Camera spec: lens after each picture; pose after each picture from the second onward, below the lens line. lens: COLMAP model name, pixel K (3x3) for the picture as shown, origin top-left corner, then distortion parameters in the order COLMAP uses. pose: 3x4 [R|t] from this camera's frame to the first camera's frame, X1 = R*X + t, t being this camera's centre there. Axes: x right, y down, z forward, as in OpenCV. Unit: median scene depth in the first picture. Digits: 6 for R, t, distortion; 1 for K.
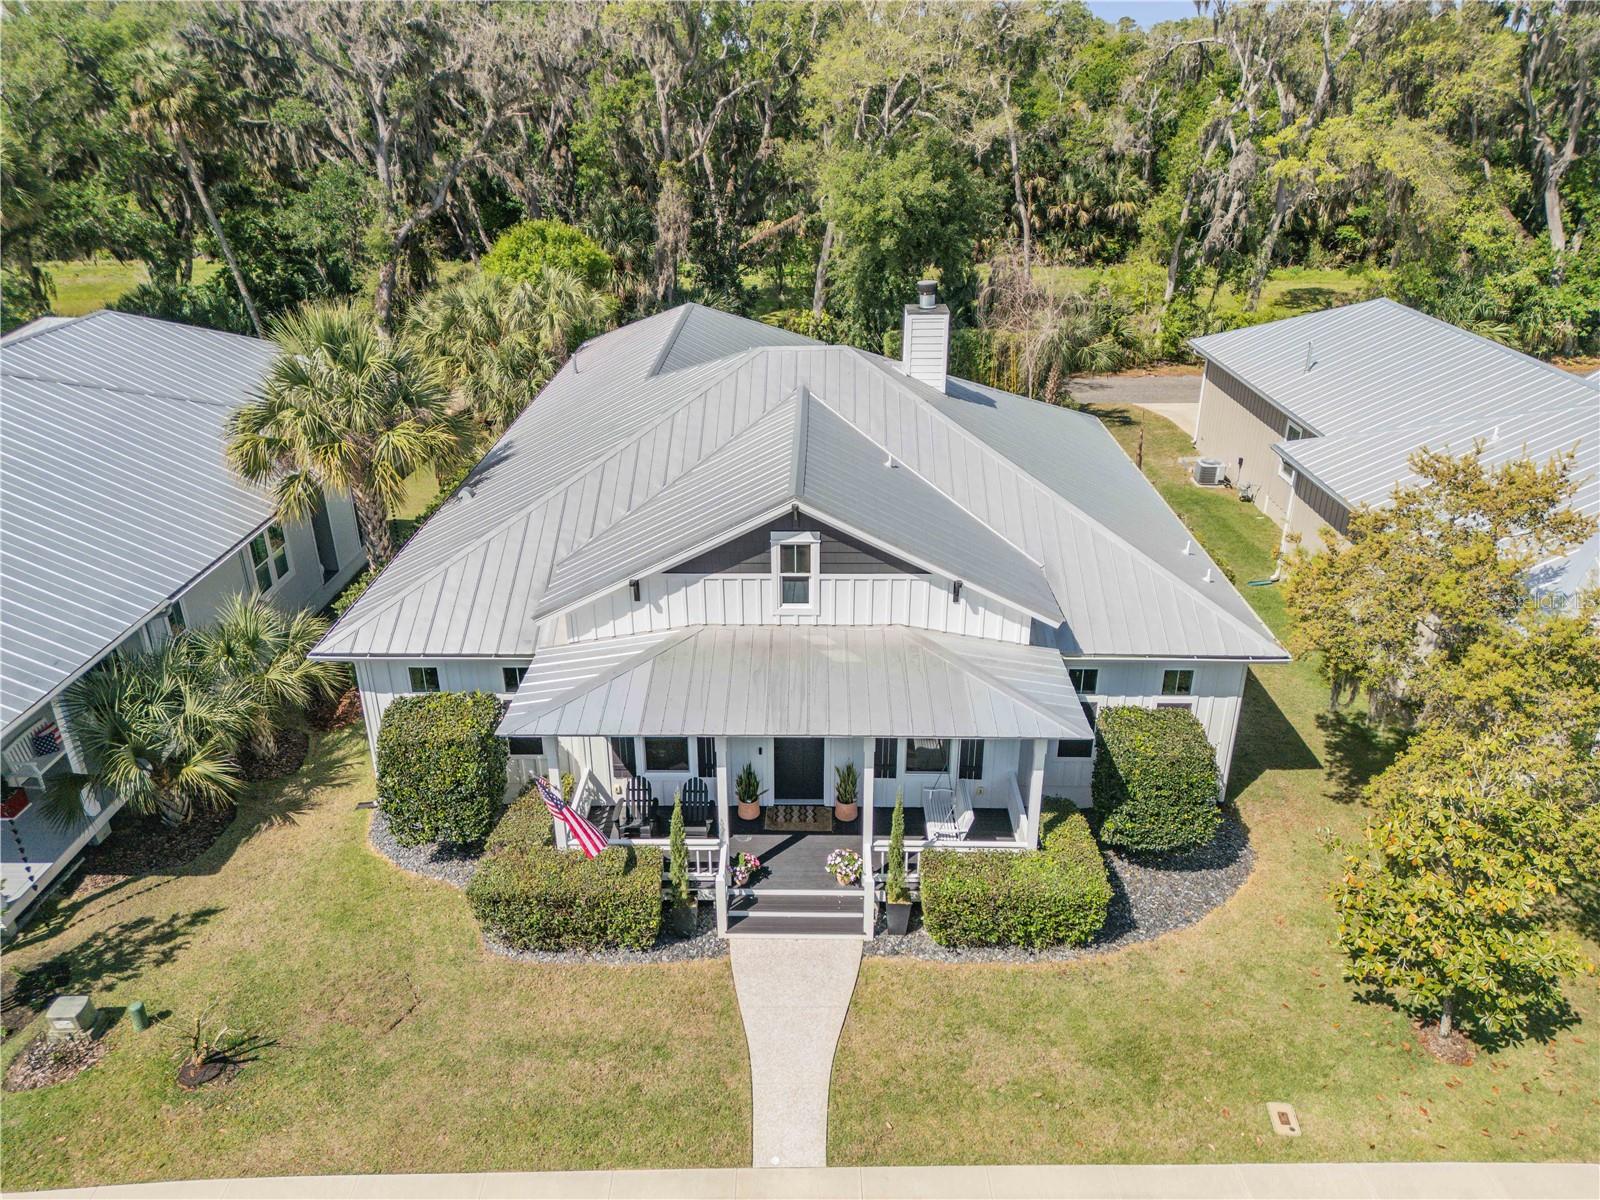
lens RADIAL K [[1120.7, 0, 800.0], [0, 1120.7, 600.0], [0, 0, 1]] dist [0.081841, -0.080303]
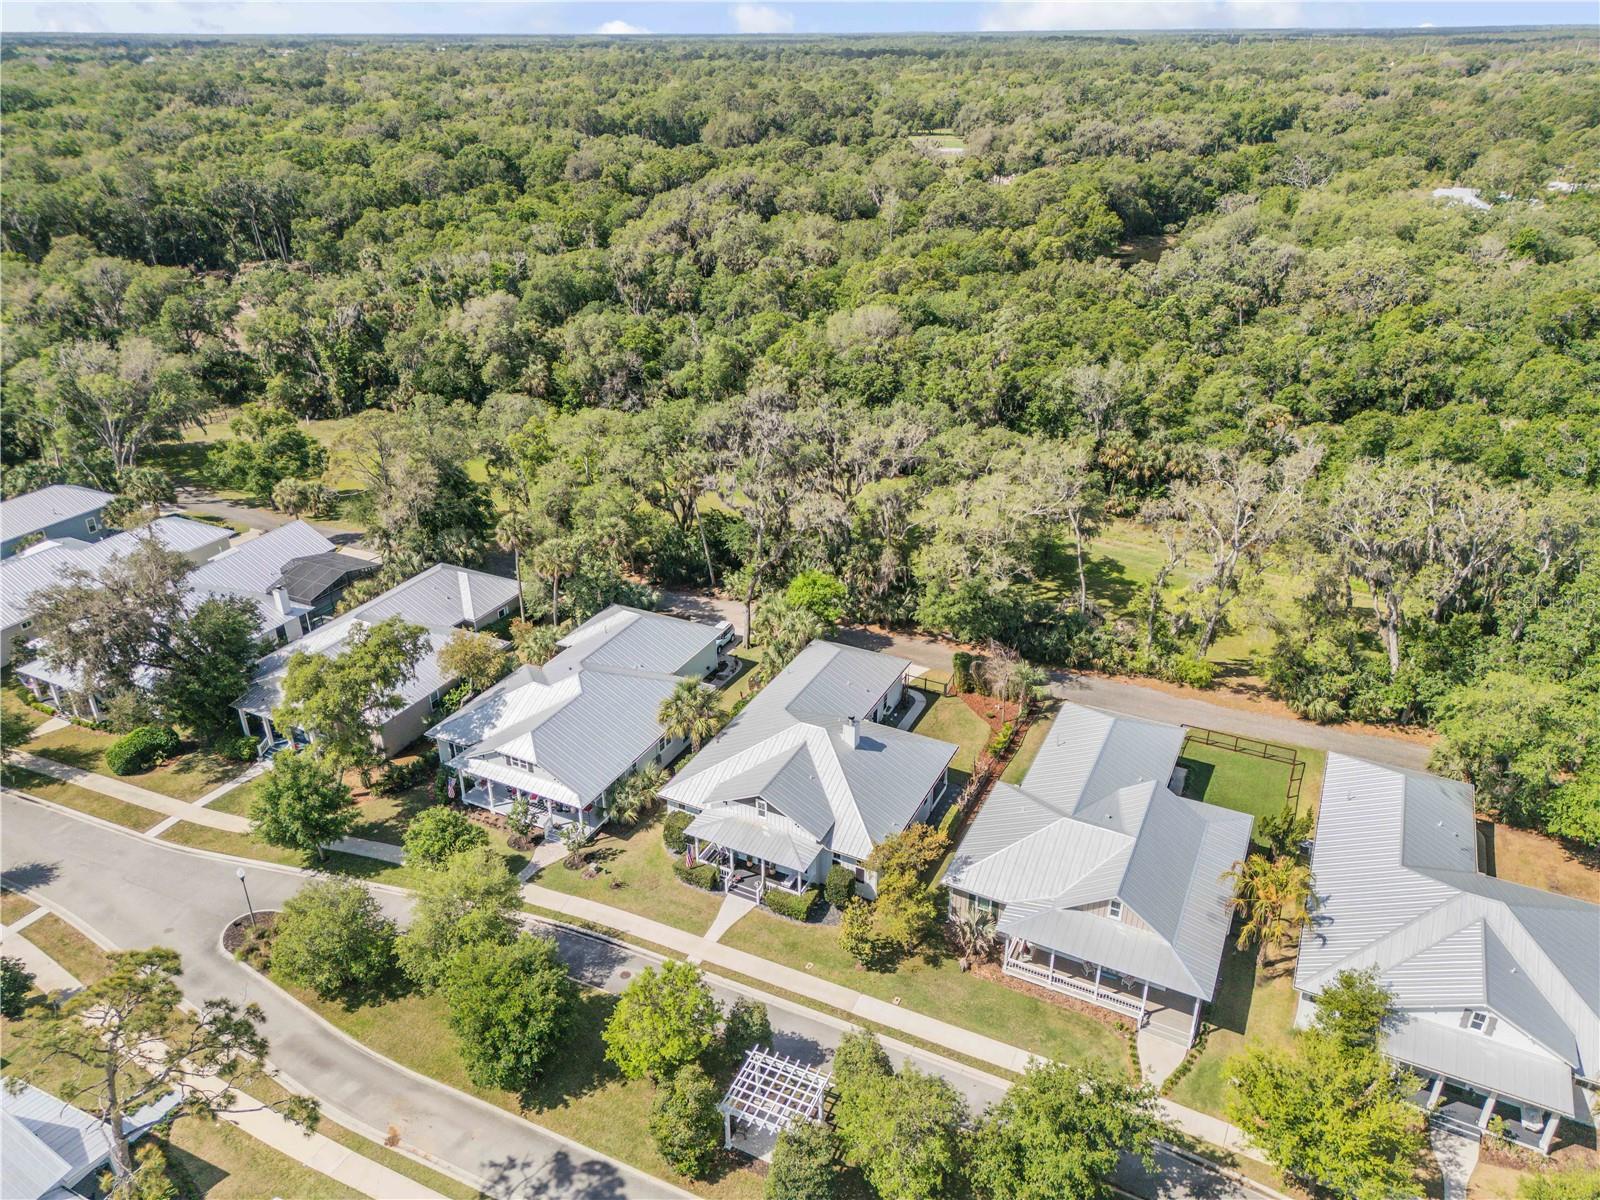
lens RADIAL K [[1120.7, 0, 800.0], [0, 1120.7, 600.0], [0, 0, 1]] dist [0.081841, -0.080303]
pose [[0.901396, 0.195768, -0.386213, 1.472957], [-0.185267, 0.980560, 0.064637, -1.010525], [0.391359, 0.013289, 0.920142, -2.548914]]
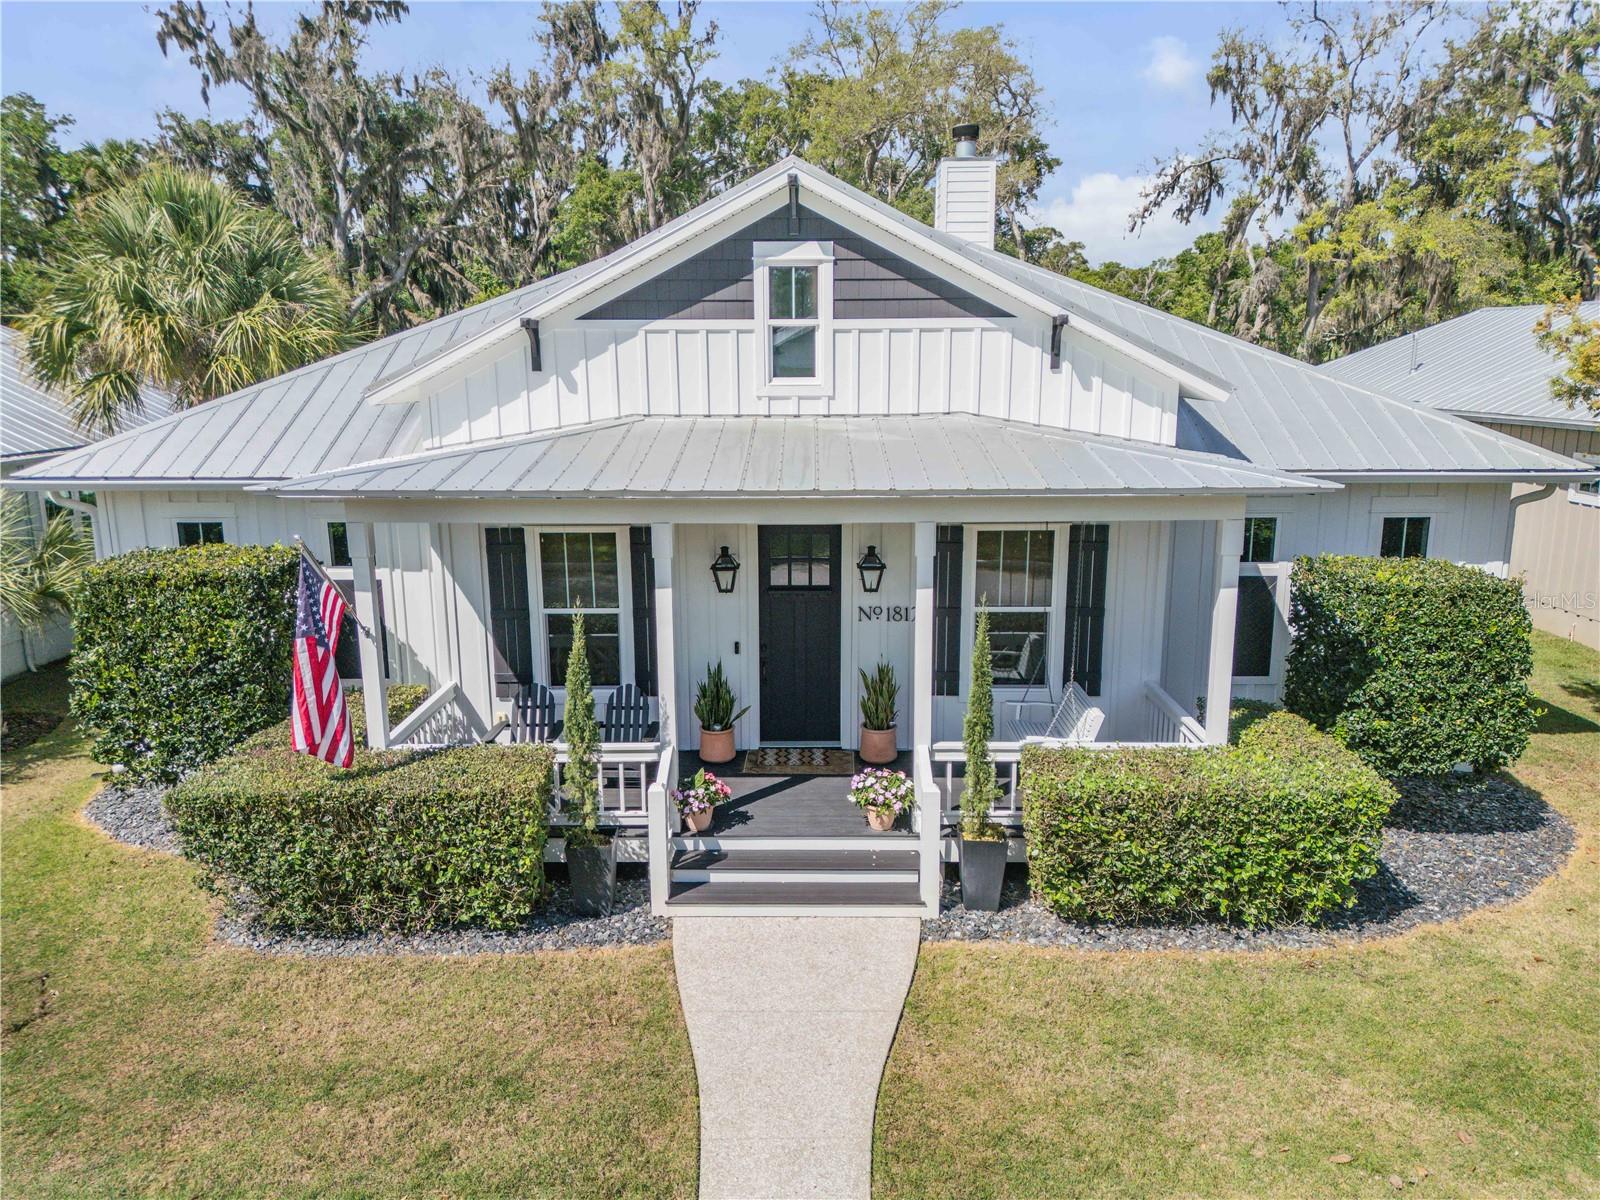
lens RADIAL K [[1120.7, 0, 800.0], [0, 1120.7, 600.0], [0, 0, 1]] dist [0.081841, -0.080303]
pose [[0.999990, -0.002958, 0.003246, -0.002784], [0.003610, 0.974571, -0.224051, 0.261721], [-0.002501, 0.224061, 0.974572, 0.420385]]
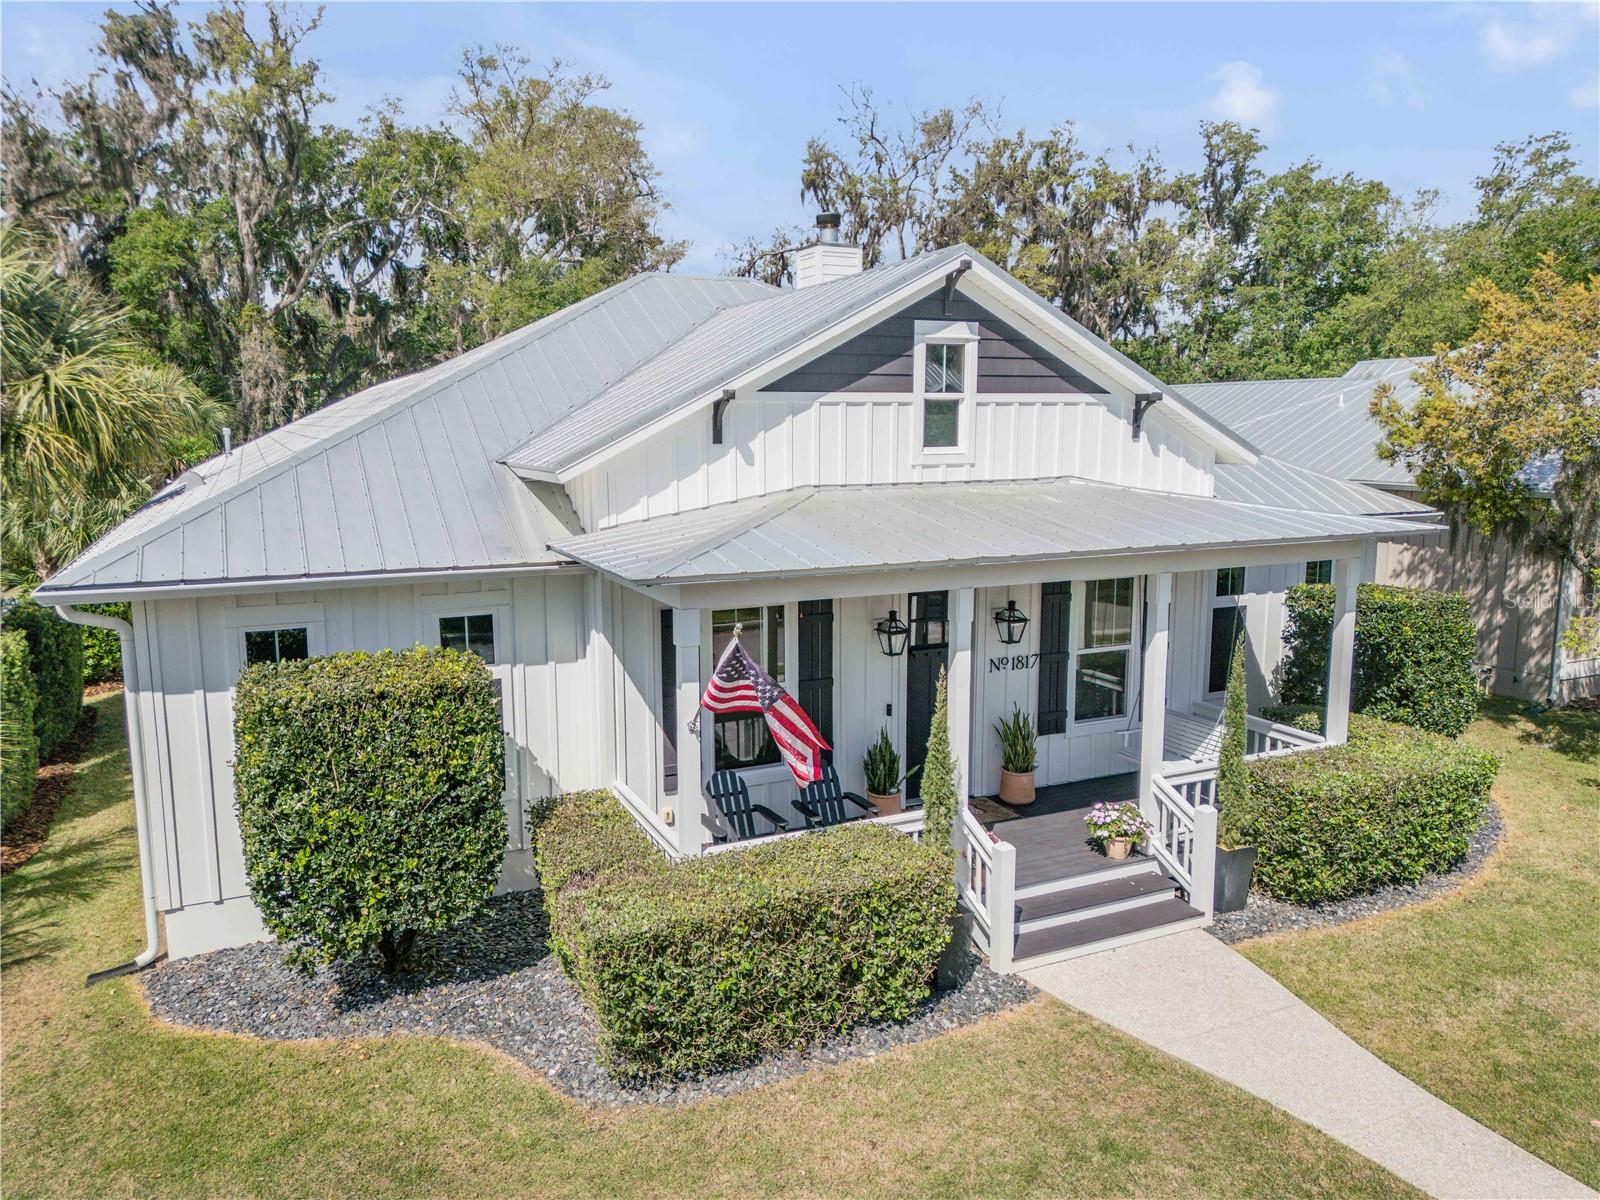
lens RADIAL K [[1120.7, 0, 800.0], [0, 1120.7, 600.0], [0, 0, 1]] dist [0.081841, -0.080303]
pose [[0.895604, -0.068955, 0.439475, -0.370885], [0.188160, 0.953909, -0.233780, 0.225815], [-0.403099, 0.292066, 0.867300, 0.488656]]
